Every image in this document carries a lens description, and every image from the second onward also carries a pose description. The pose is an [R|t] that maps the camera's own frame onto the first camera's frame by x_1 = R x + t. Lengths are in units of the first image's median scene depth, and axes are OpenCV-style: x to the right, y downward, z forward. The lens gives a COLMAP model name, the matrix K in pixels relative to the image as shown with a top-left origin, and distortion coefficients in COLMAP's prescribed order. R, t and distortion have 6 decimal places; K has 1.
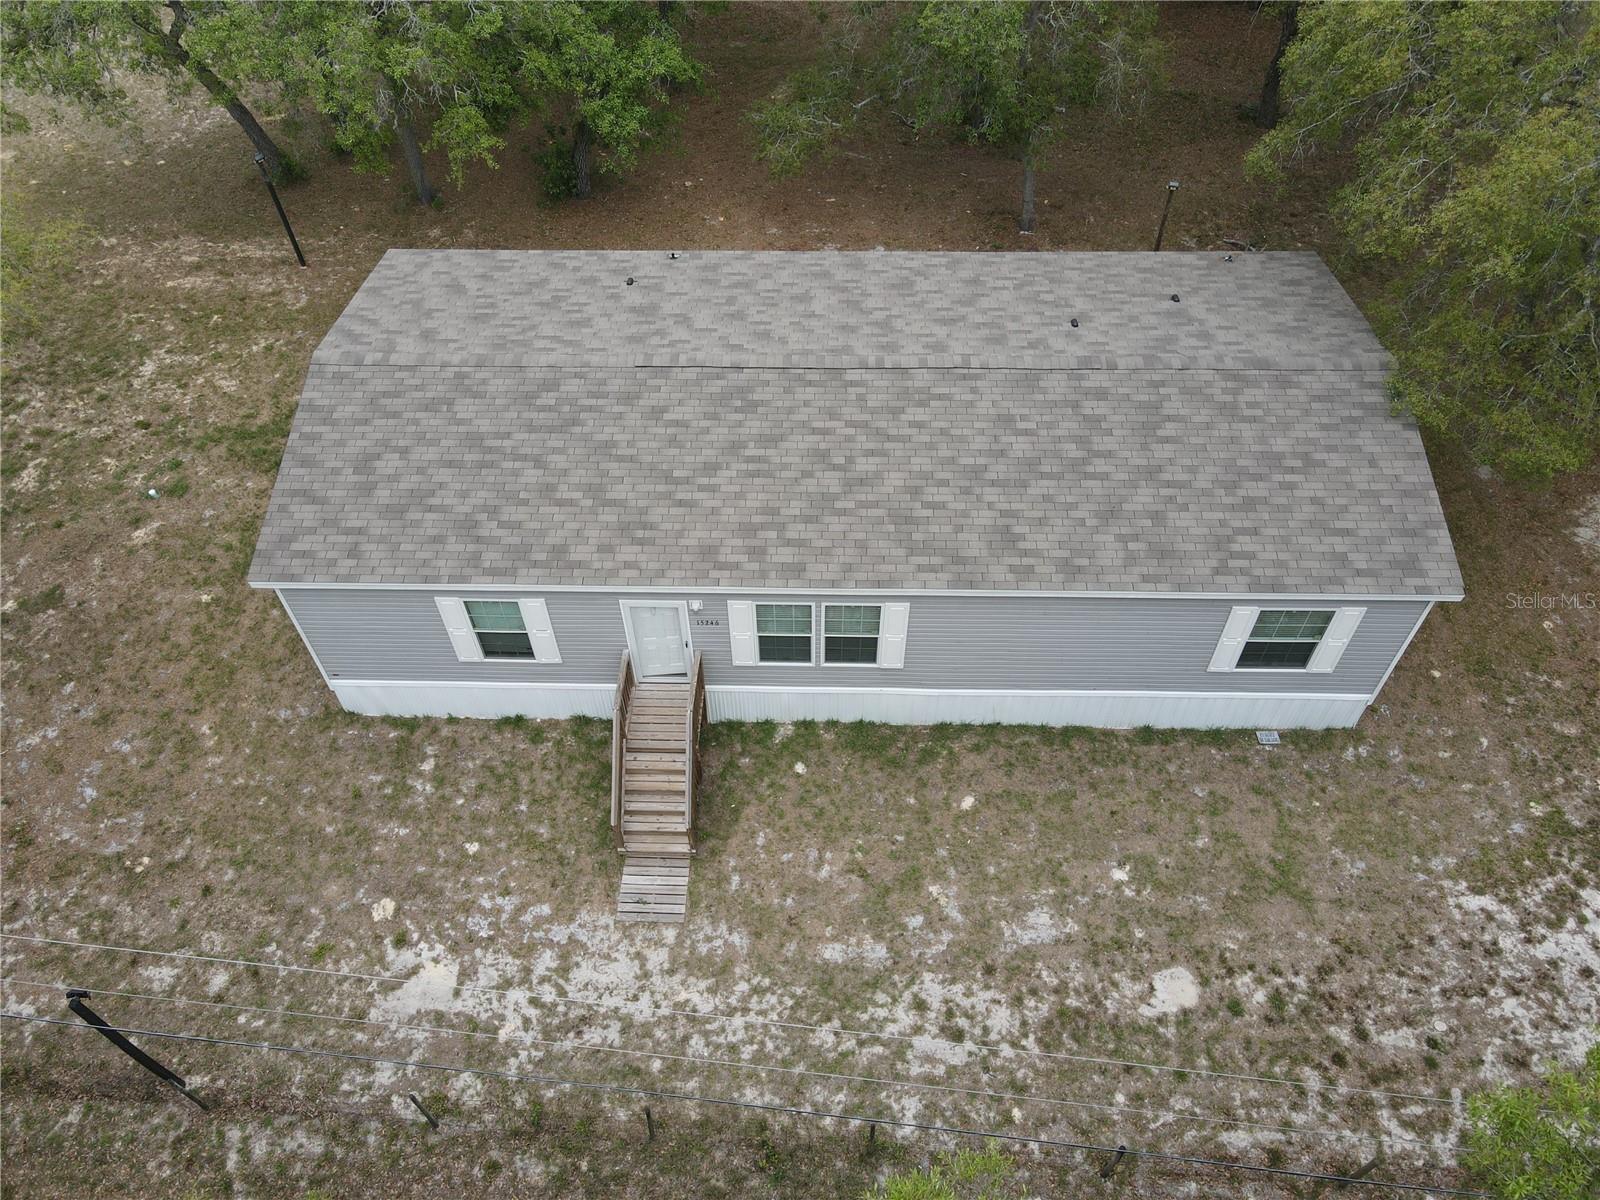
lens RADIAL K [[1176.3, 0, 796.8], [0, 1176.3, 604.3], [0, 0, 1]] dist [0.005182, 0.020899]
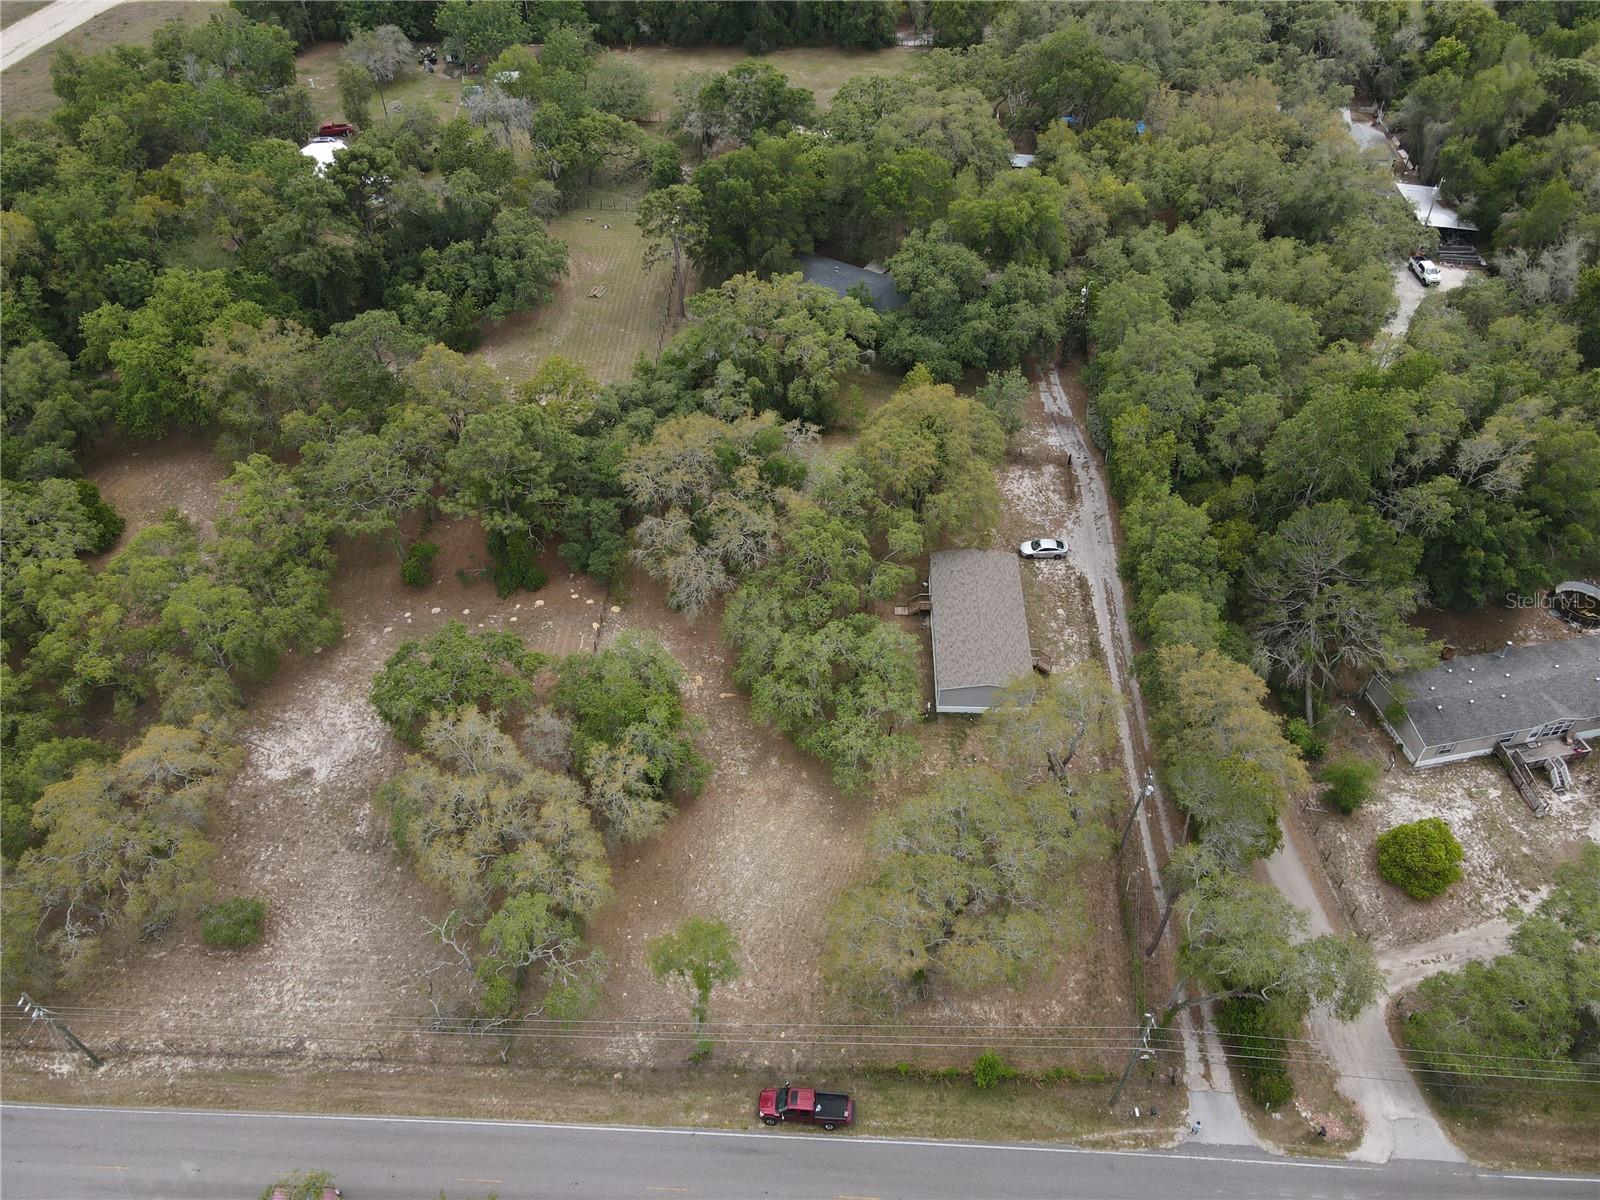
lens RADIAL K [[1176.3, 0, 802.7], [0, 1176.3, 608.2], [0, 0, 1]] dist [0.005182, 0.020899]
pose [[0.005070, -0.695775, 0.718242, -4.317956], [0.771405, 0.459767, 0.439940, -3.619995], [-0.636324, 0.551825, 0.539056, -1.624784]]
